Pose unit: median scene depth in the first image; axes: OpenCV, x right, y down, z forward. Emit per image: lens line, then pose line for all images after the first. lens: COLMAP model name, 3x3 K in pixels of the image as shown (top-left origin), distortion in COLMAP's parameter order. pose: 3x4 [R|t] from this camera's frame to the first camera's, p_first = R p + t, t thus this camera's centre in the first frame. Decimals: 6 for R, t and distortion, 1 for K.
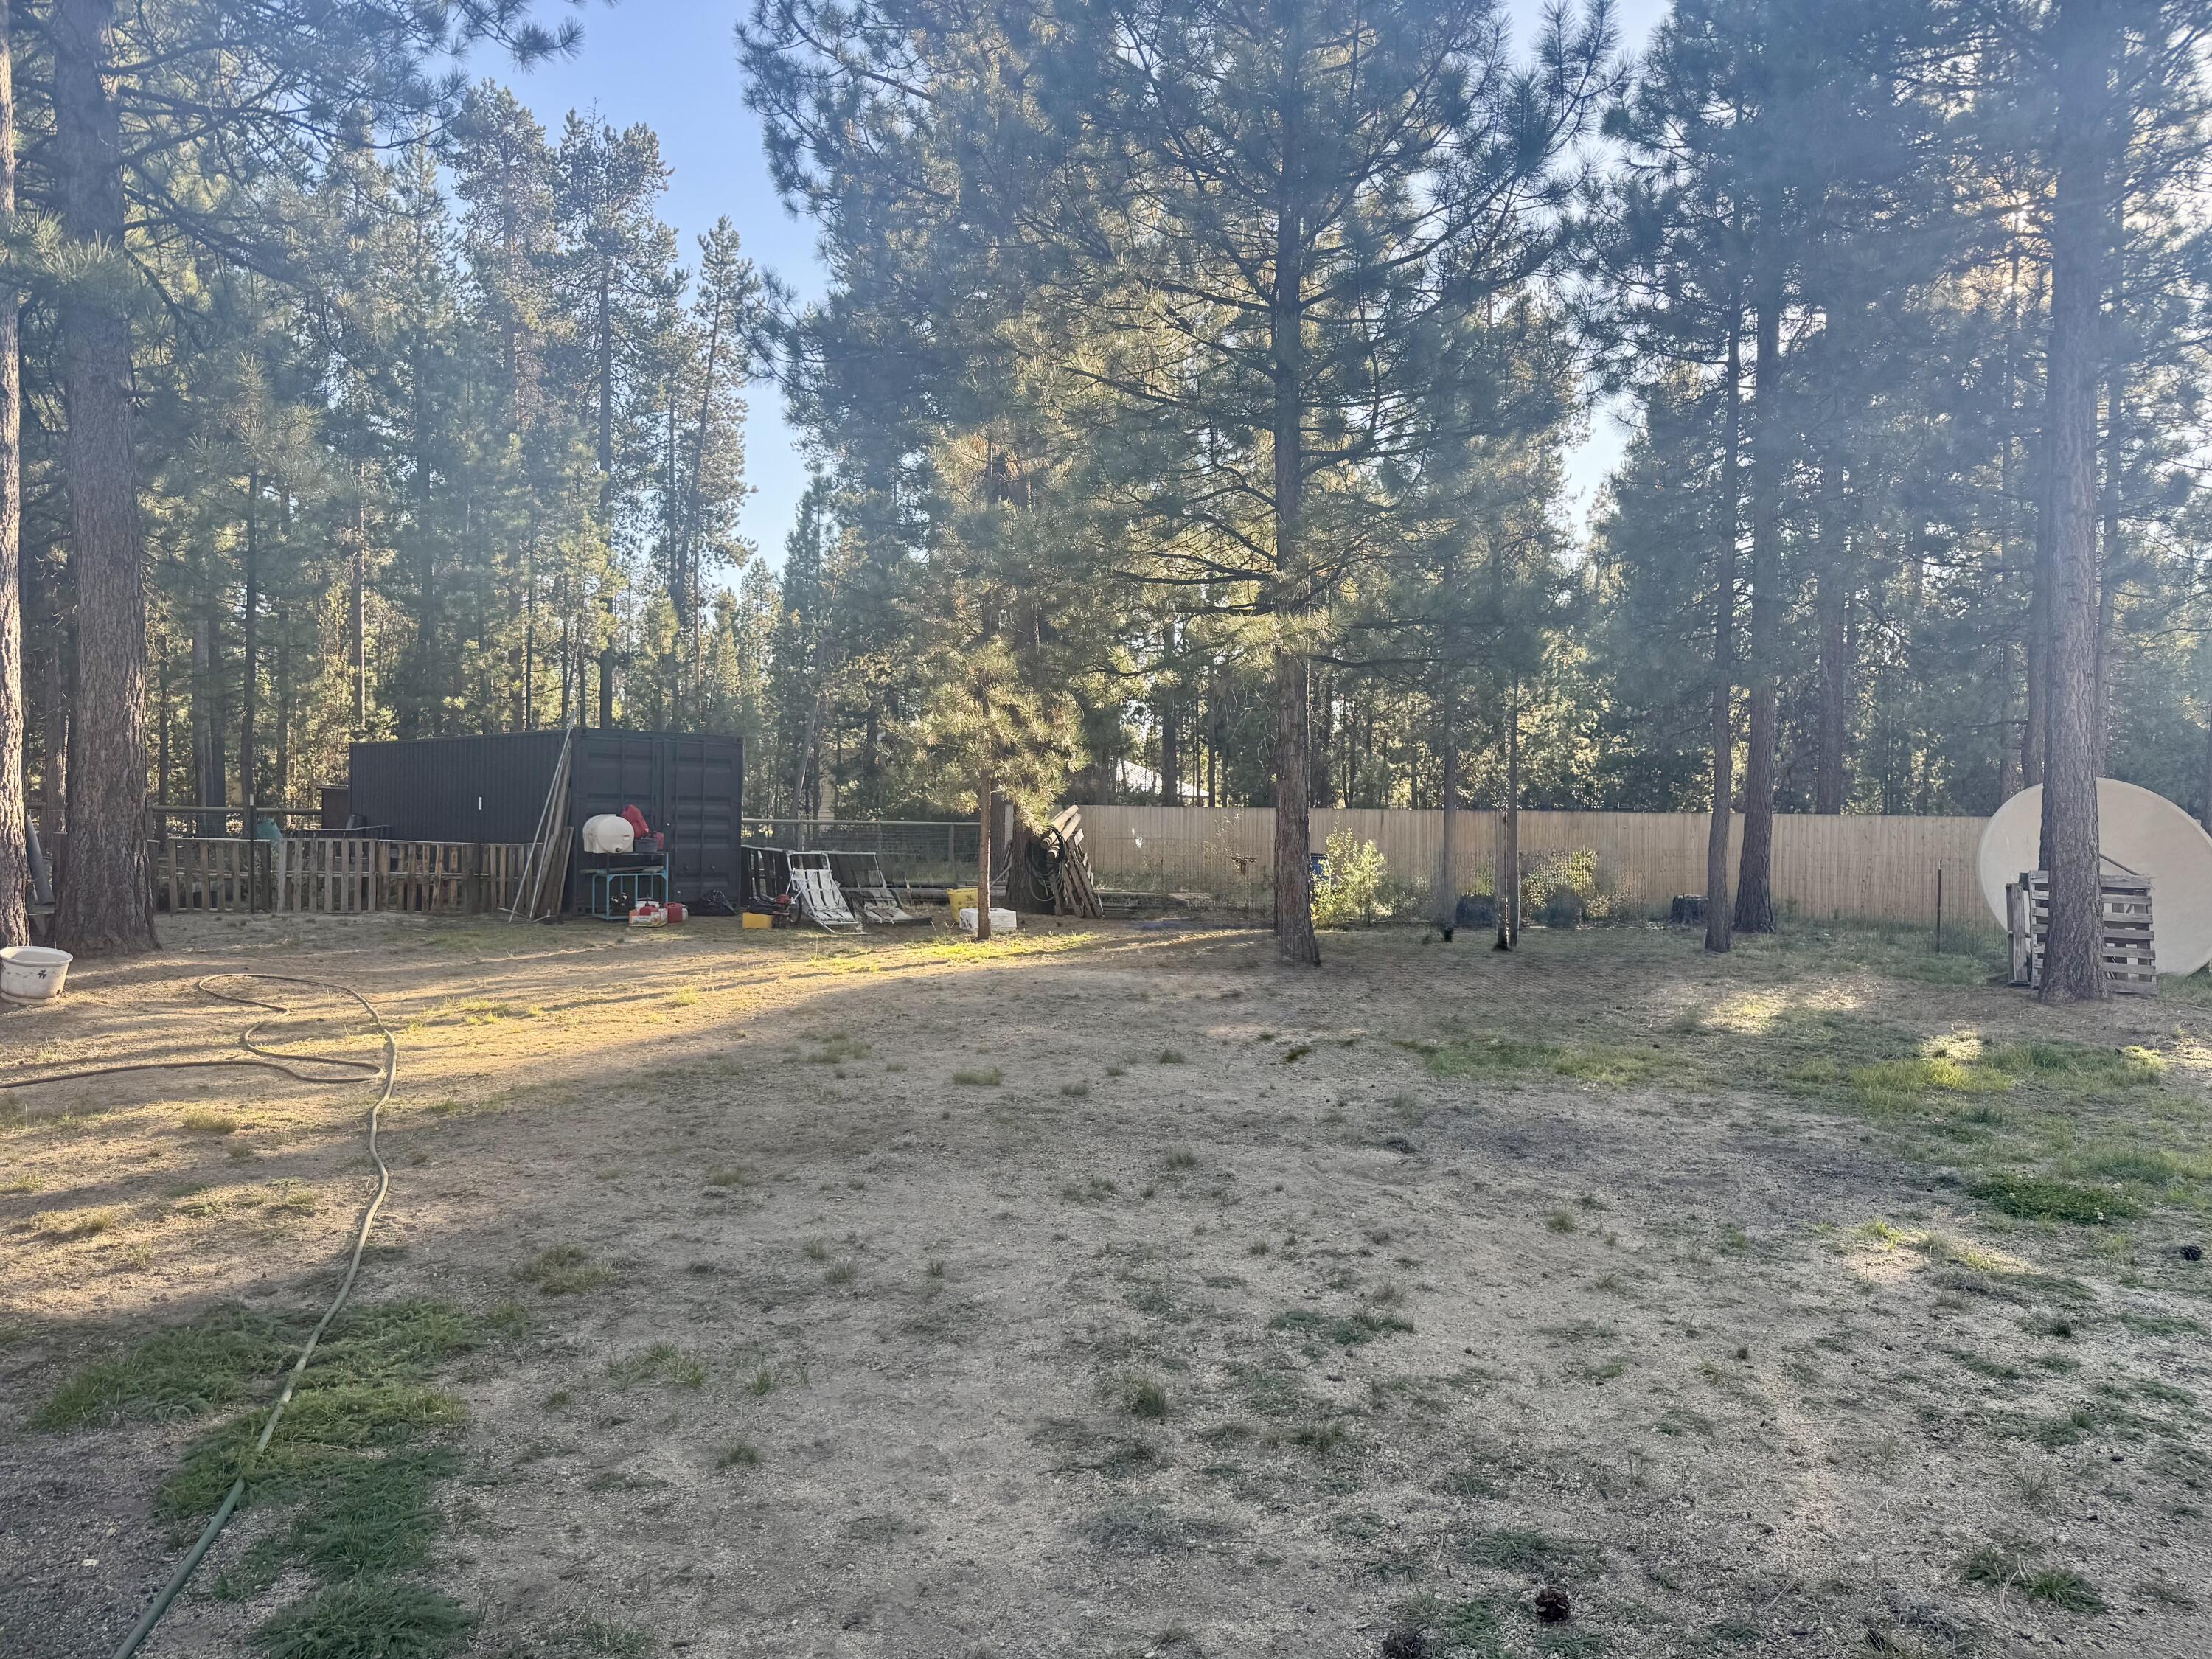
lens RADIAL K [[1559.7, 0, 1111.0], [0, 1559.7, 829.8], [0, 0, 1]] dist [0.020953, -0.026547]
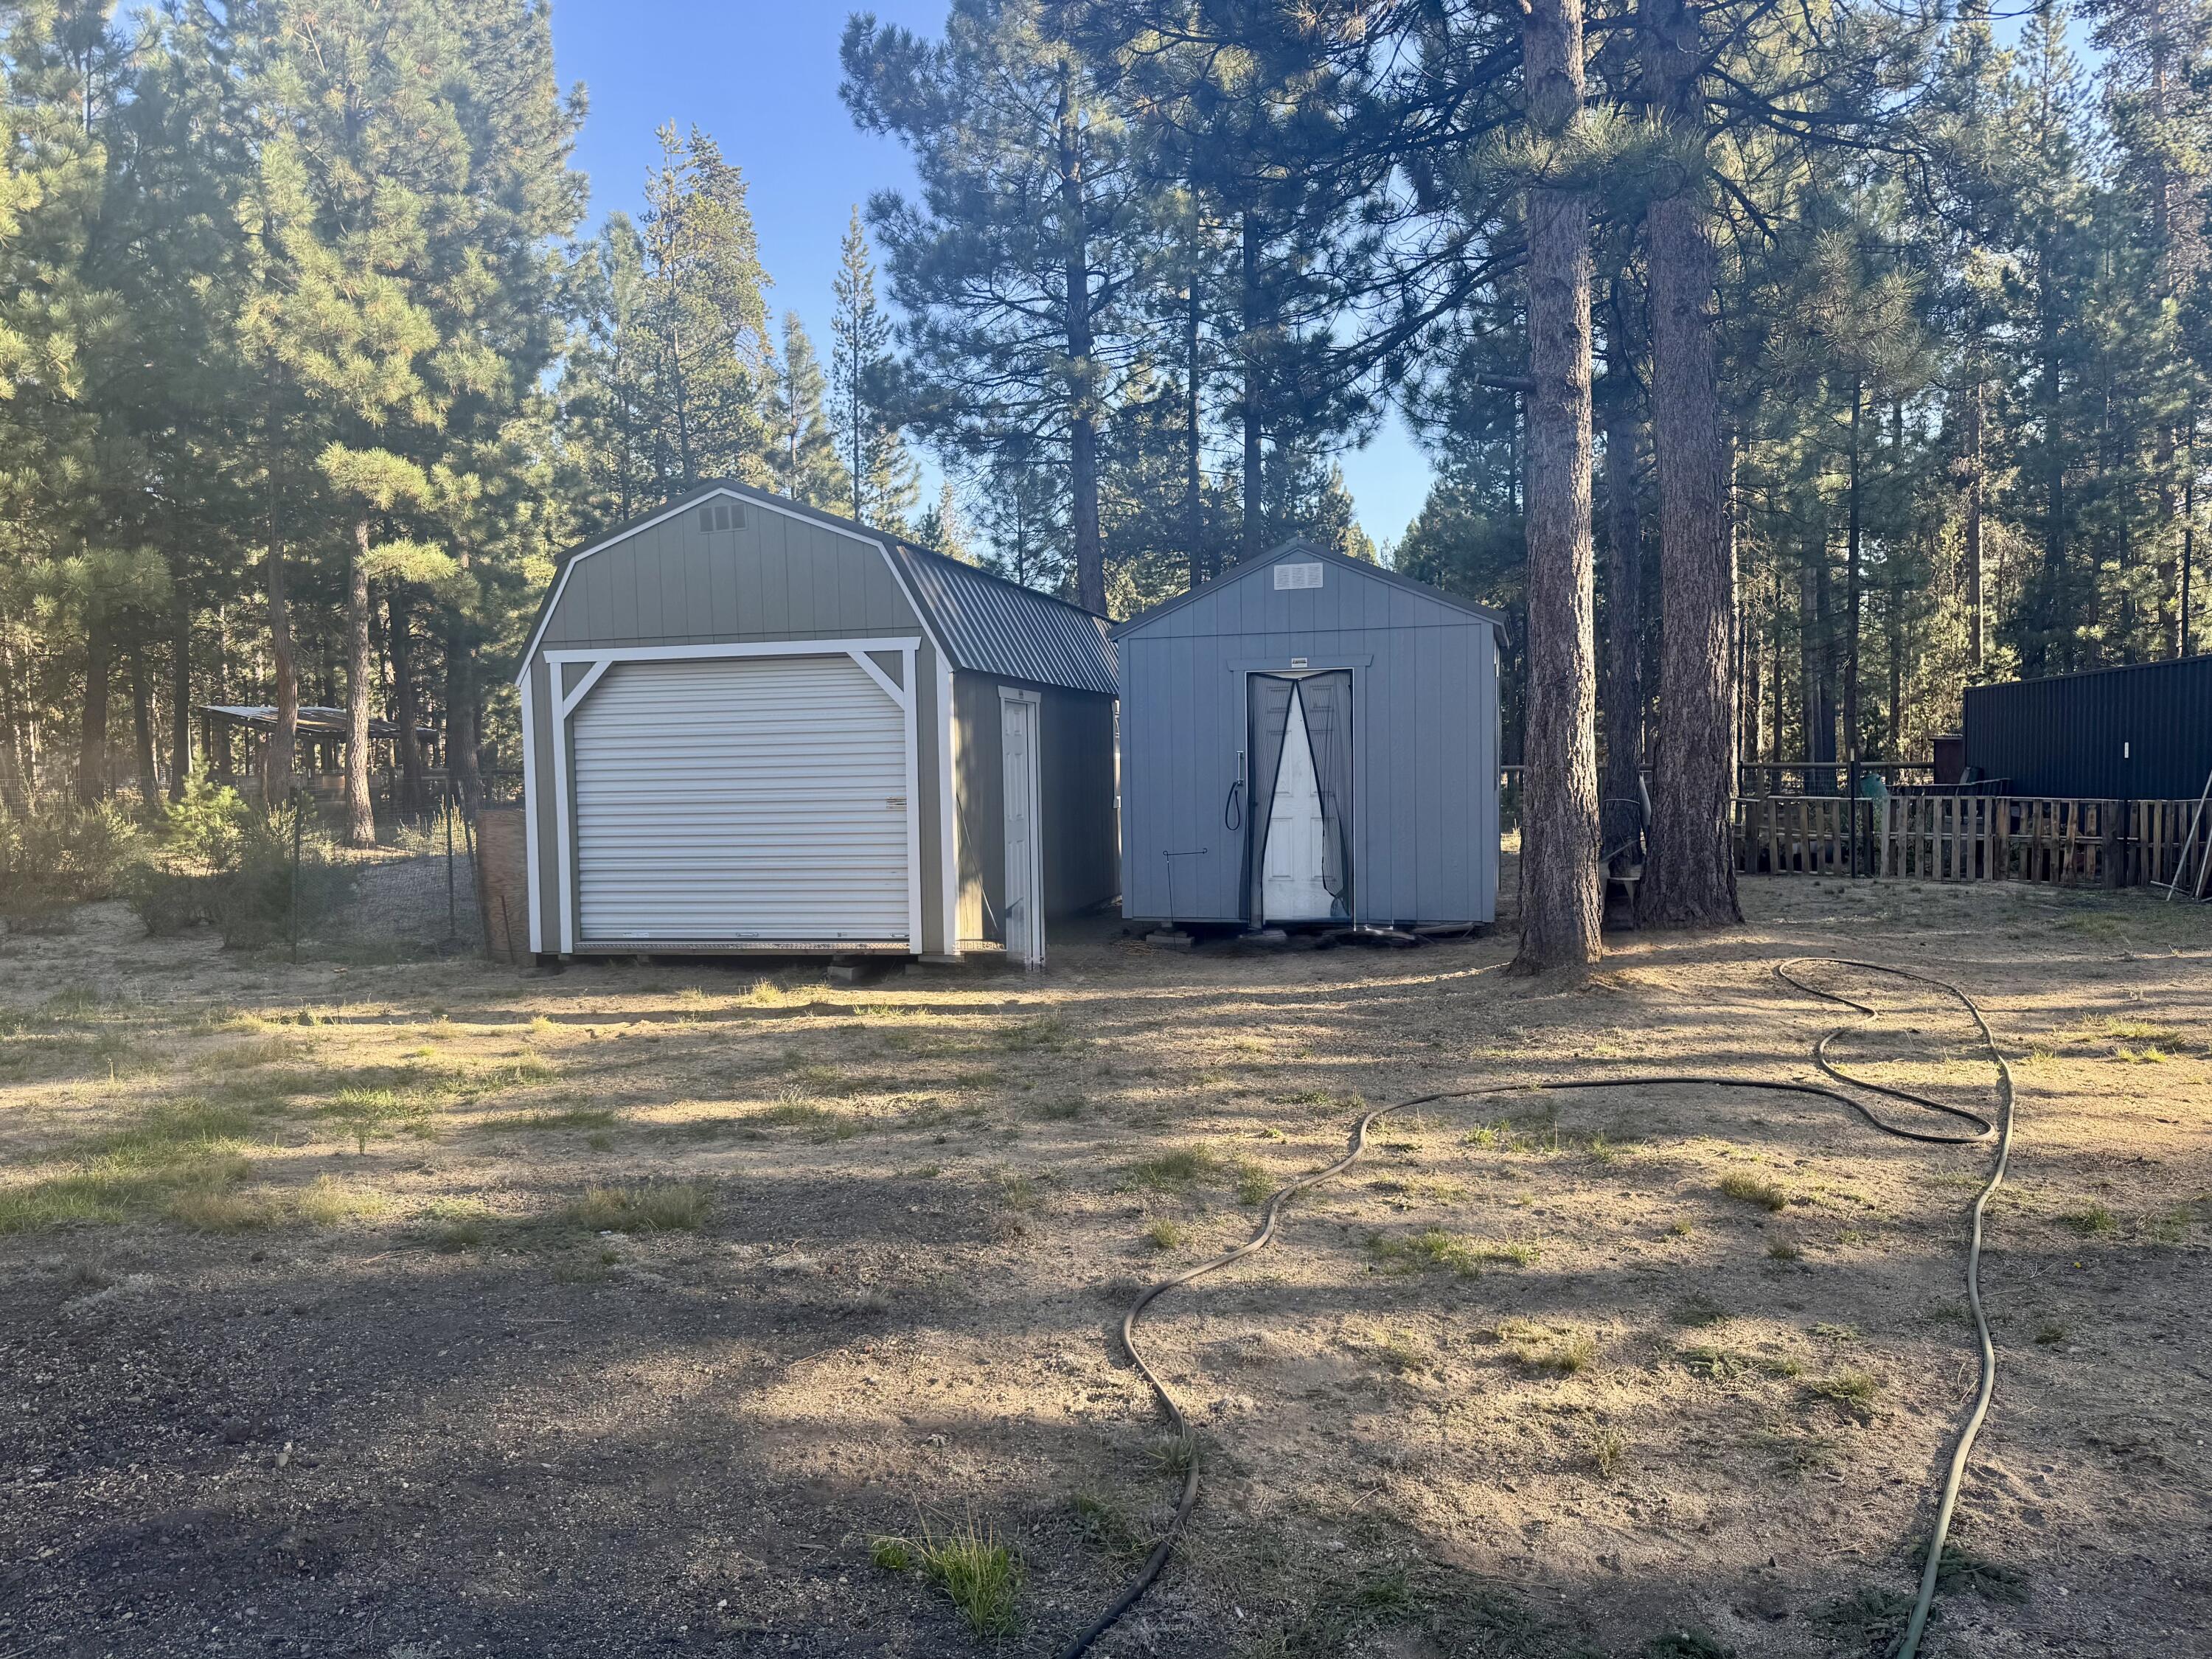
lens RADIAL K [[1559.7, 0, 1103.0], [0, 1559.7, 835.1], [0, 0, 1]] dist [0.020953, -0.026547]
pose [[0.574930, 0.011484, -0.818122, -0.081309], [0.016643, 0.999530, 0.025726, -0.004917], [0.818033, -0.028406, 0.574469, 0.183451]]
